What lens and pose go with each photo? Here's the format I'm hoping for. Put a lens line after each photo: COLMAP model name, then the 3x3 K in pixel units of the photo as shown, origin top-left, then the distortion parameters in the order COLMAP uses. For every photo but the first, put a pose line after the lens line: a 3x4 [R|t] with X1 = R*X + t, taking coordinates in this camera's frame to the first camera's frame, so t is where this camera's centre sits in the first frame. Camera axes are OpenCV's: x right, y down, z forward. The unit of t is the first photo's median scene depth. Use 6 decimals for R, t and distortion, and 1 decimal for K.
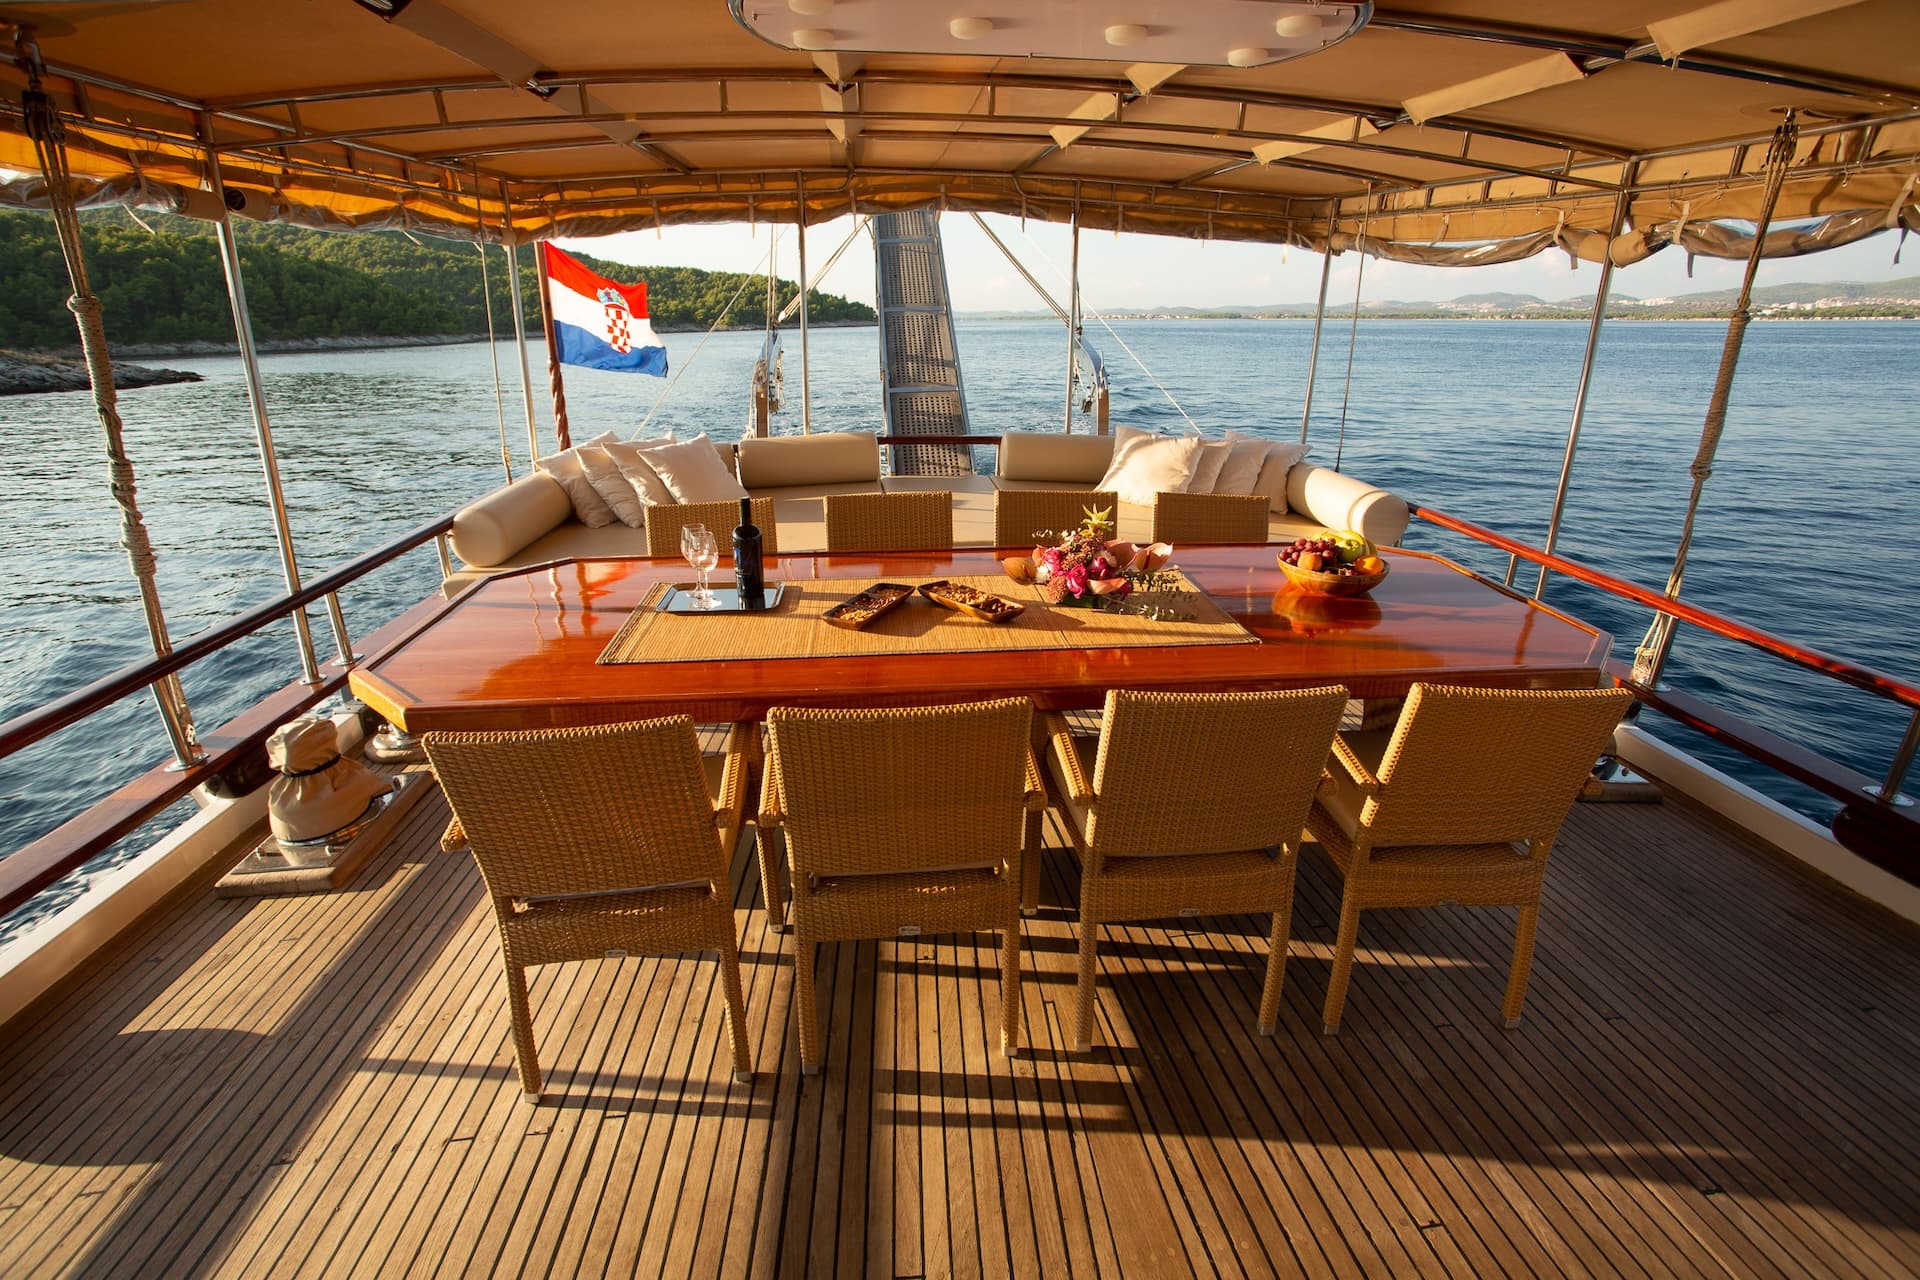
lens RADIAL K [[910.6, 0, 951.6], [0, 910.6, 640.2], [0, 0, 1]] dist [-0.030802, 0.007265]
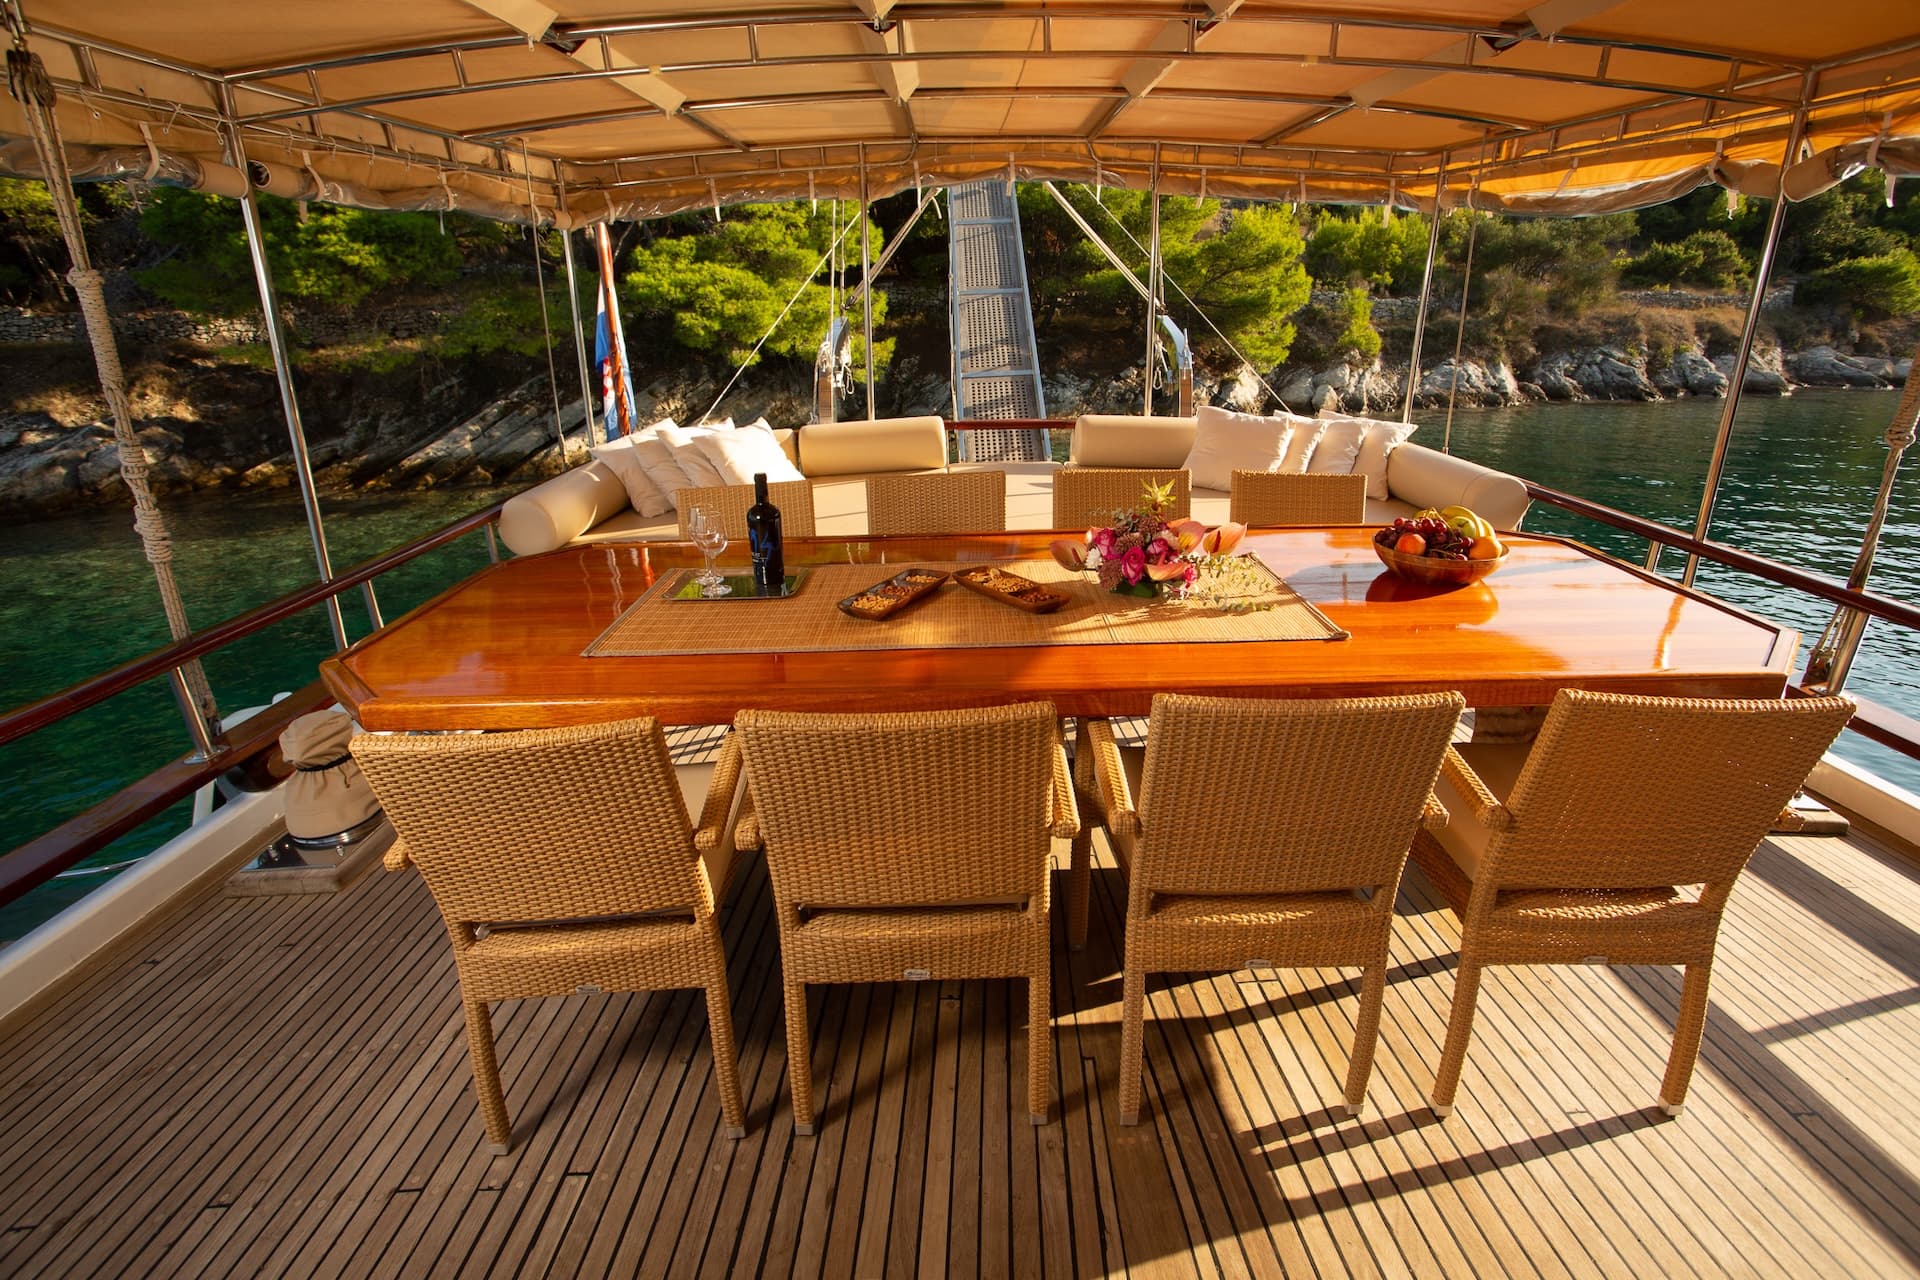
lens RADIAL K [[910.6, 0, 956.2], [0, 910.6, 639.7], [0, 0, 1]] dist [-0.030802, 0.007265]
pose [[0.995841, 0.006703, -0.090865, 0.043863], [-0.006408, 0.999973, 0.003533, 0.003117], [0.090886, -0.002936, 0.995857, 0.107692]]
